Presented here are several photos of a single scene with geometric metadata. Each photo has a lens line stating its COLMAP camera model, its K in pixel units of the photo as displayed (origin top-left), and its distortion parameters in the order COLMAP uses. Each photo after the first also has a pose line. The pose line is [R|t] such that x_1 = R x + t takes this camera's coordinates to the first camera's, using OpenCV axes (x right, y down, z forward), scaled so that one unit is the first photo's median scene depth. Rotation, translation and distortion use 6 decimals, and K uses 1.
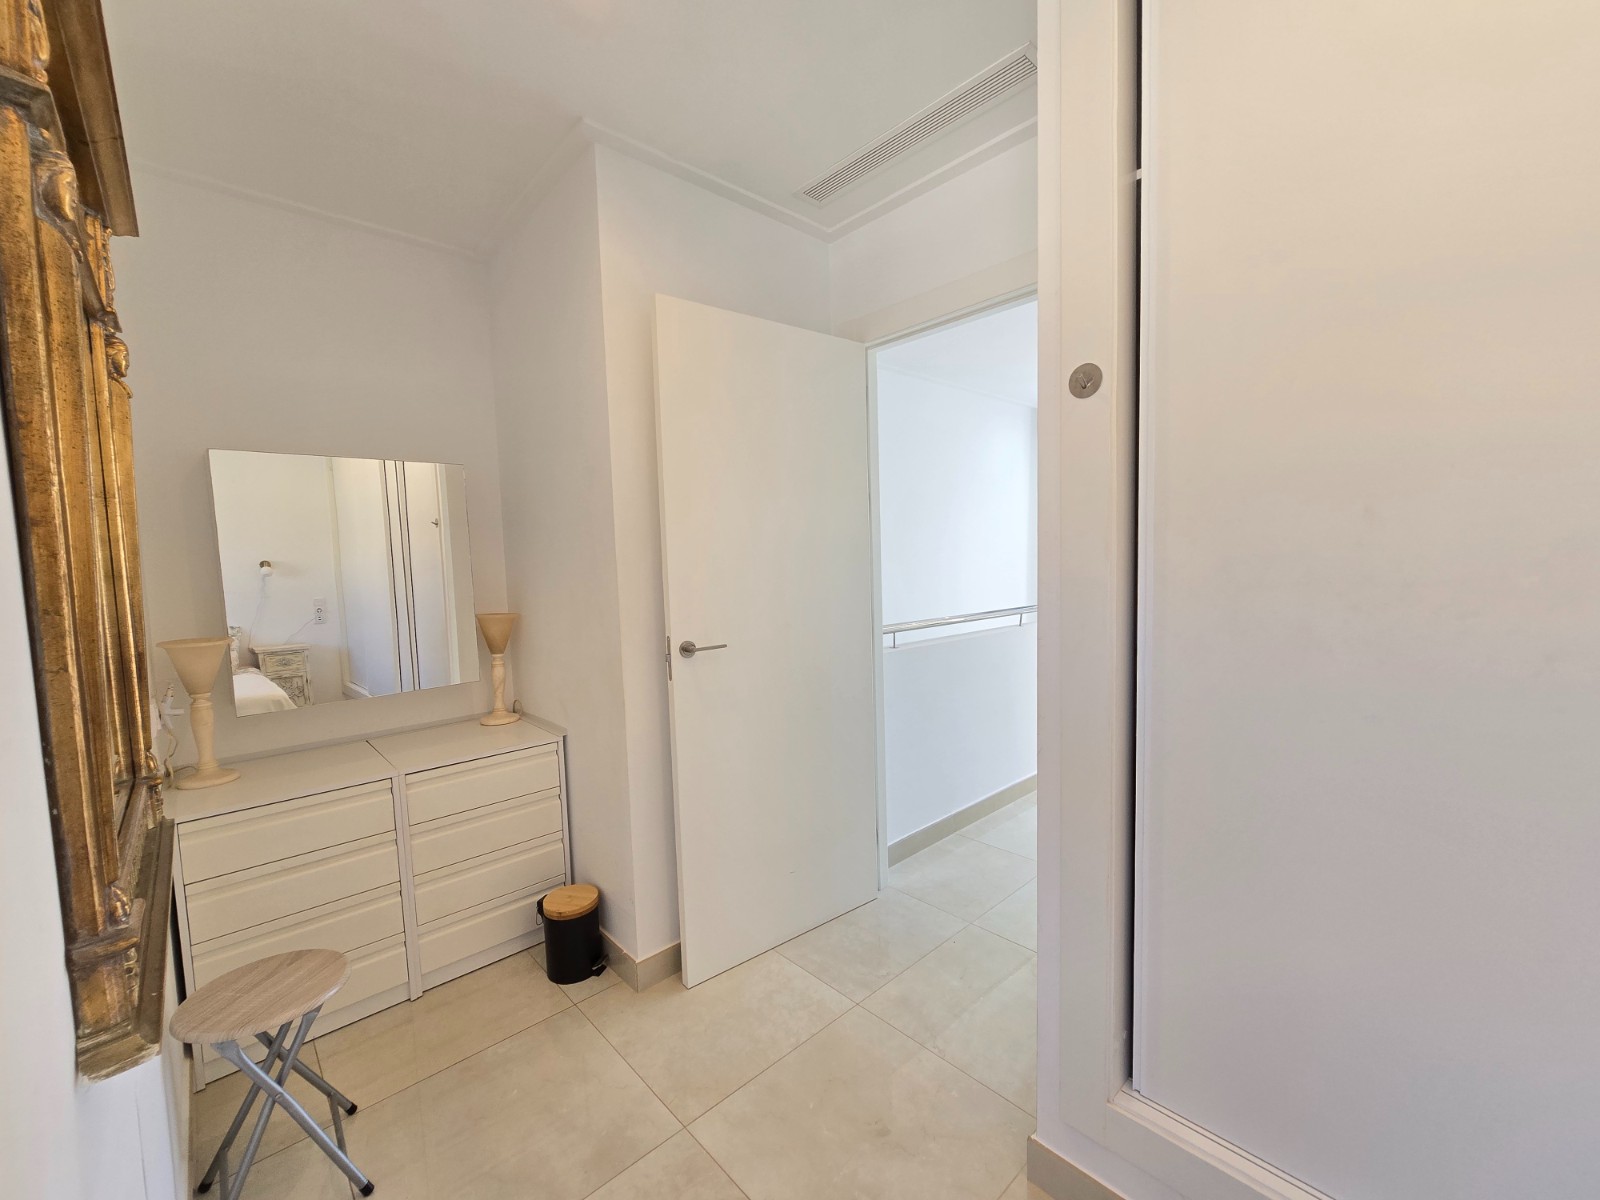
lens RADIAL K [[653.7, 0, 797.5], [0, 653.7, 609.1], [0, 0, 1]] dist [-0.002859, -0.000363]
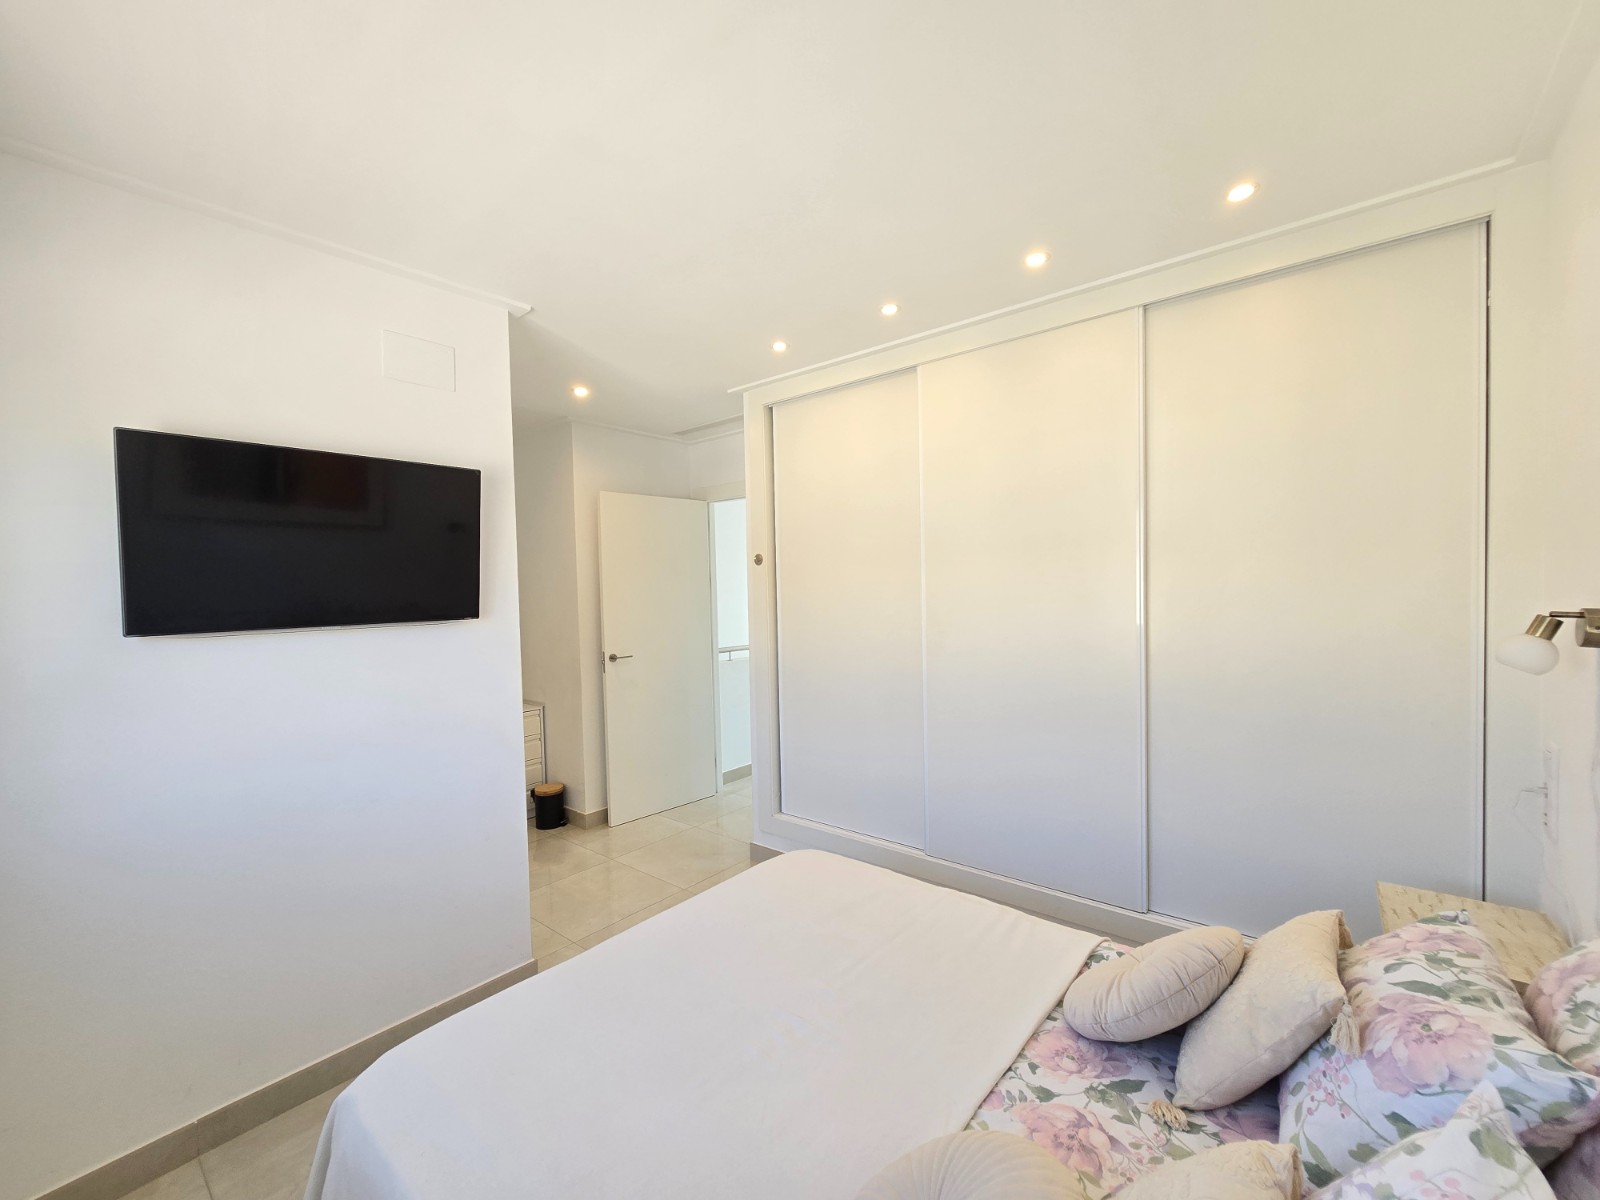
lens RADIAL K [[653.7, 0, 797.5], [0, 653.7, 609.1], [0, 0, 1]] dist [-0.002859, -0.000363]
pose [[0.990993, 0.002885, 0.133881, 0.128631], [0.003417, 0.998898, -0.046813, 0.005334], [-0.133868, 0.046849, 0.989891, -1.096214]]
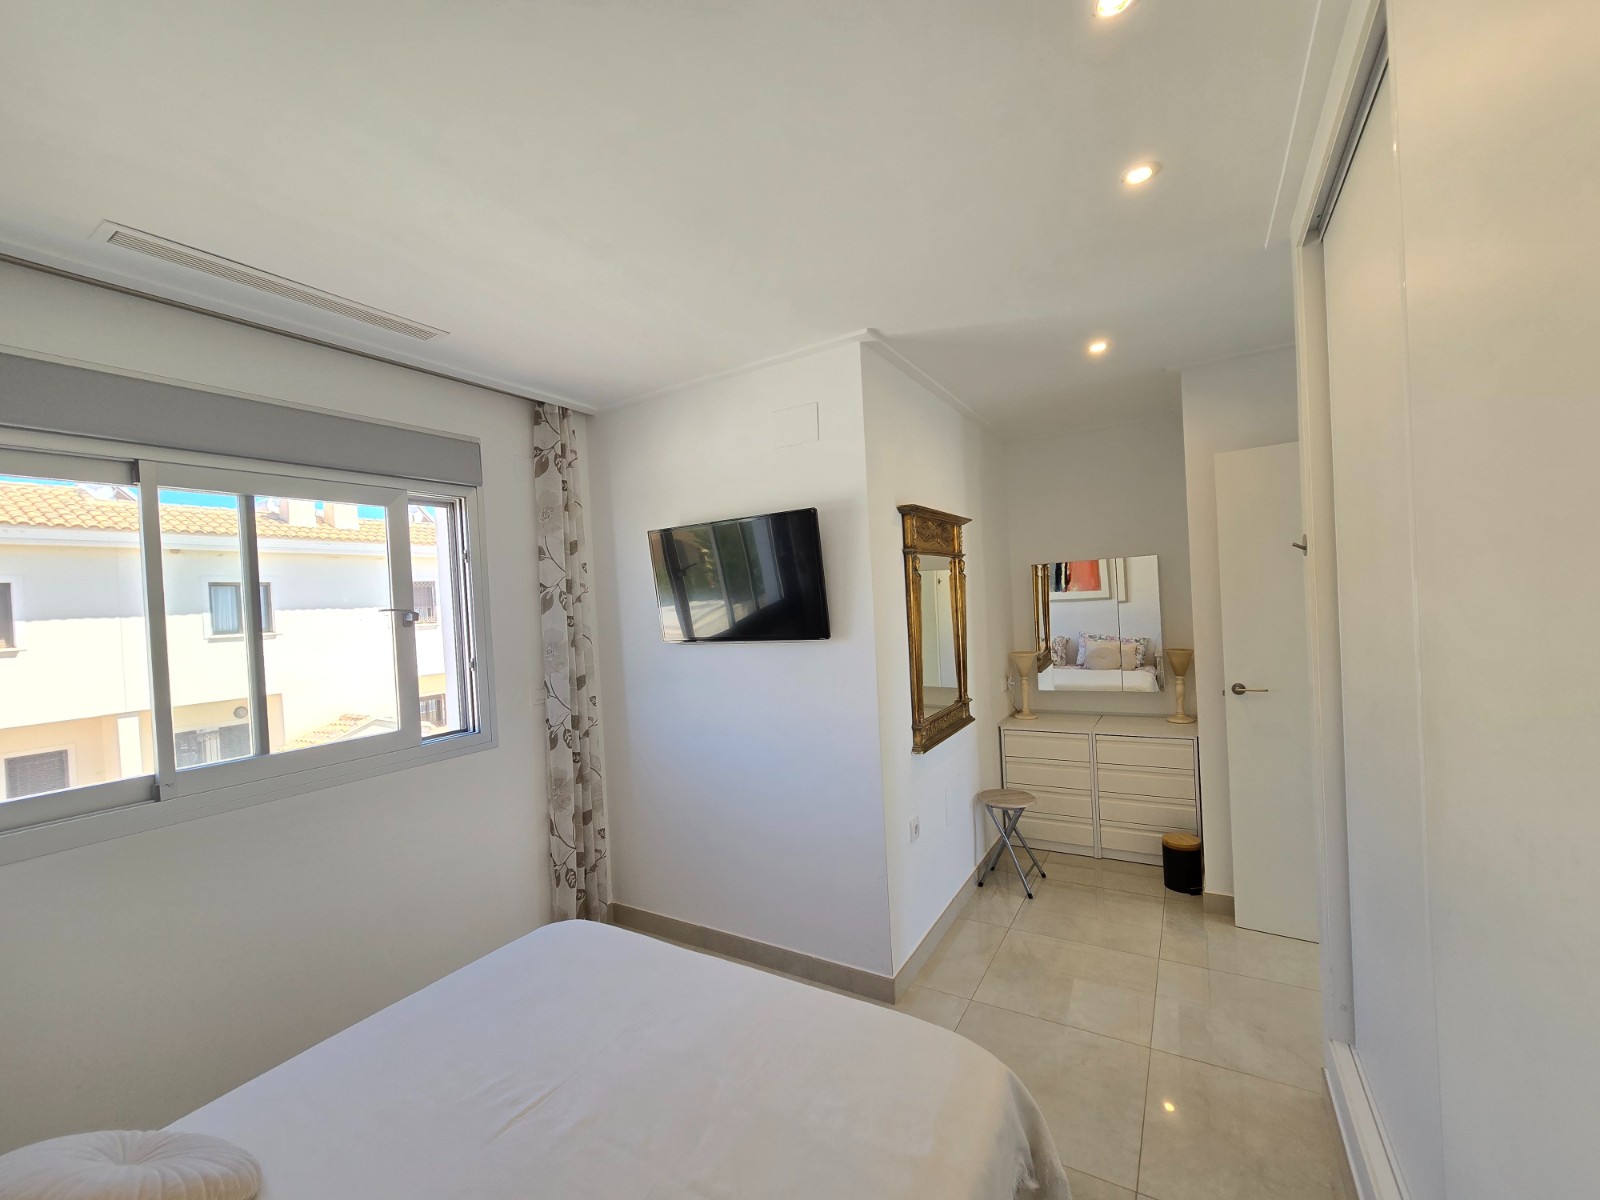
lens RADIAL K [[653.7, 0, 797.5], [0, 653.7, 609.1], [0, 0, 1]] dist [-0.002859, -0.000363]
pose [[0.276827, 0.026341, -0.960559, 0.912515], [-0.028023, 0.999420, 0.019331, -0.112140], [0.960511, 0.021567, 0.277405, -0.327748]]
